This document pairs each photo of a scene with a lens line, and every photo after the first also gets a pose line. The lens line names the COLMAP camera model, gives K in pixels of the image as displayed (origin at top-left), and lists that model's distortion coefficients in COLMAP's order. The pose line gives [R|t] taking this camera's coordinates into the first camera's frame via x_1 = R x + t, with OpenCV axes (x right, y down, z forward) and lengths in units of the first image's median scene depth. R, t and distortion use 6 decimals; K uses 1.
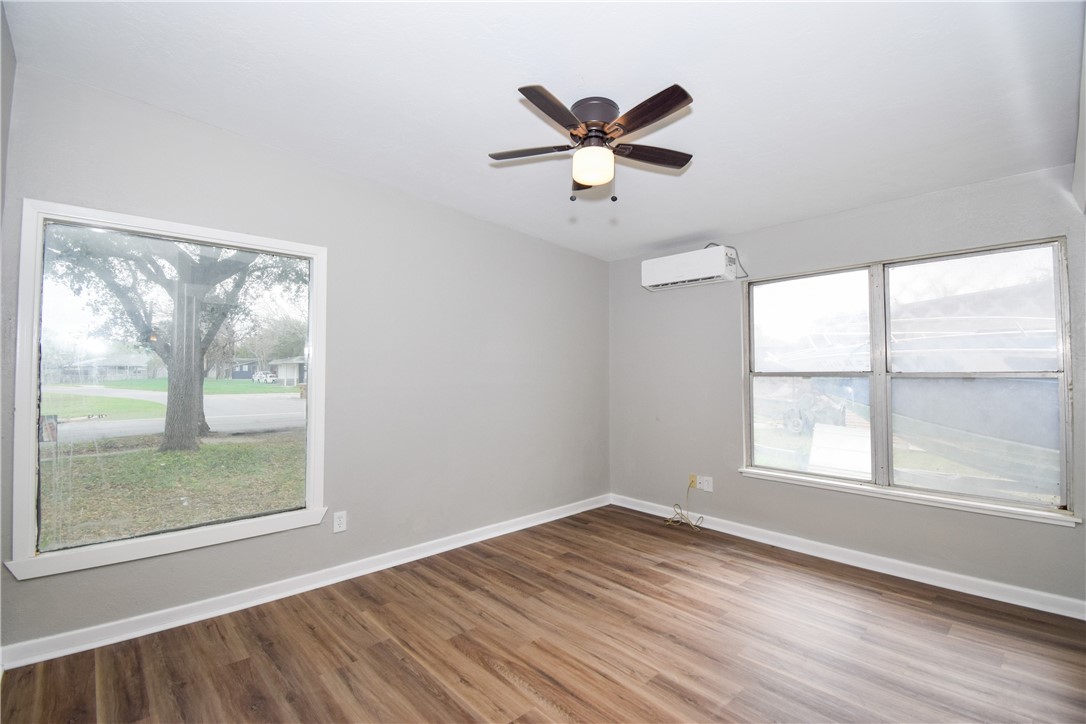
lens RADIAL K [[484.6, 0, 546.9], [0, 484.6, 358.4], [0, 0, 1]] dist [0.020983, -0.023505]
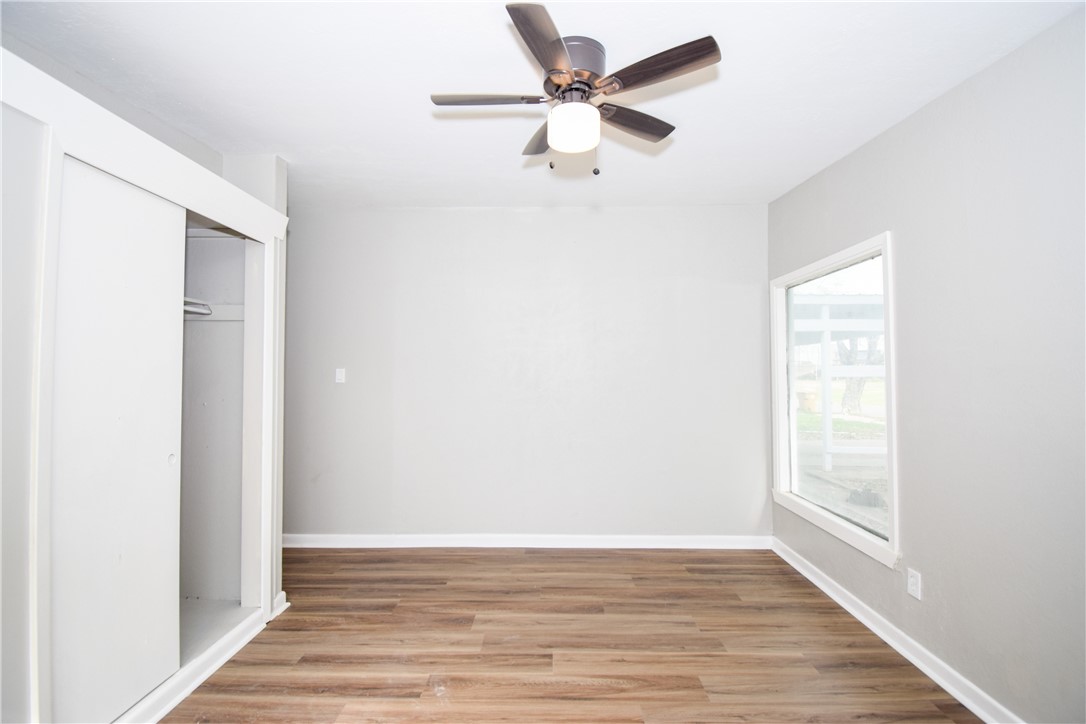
lens RADIAL K [[484.6, 0, 546.9], [0, 484.6, 358.4], [0, 0, 1]] dist [0.020983, -0.023505]
pose [[-0.690844, -0.015927, -0.722829, 0.720721], [0.031806, 0.998120, -0.052392, 0.011914], [0.722304, -0.059185, -0.689038, 1.566640]]
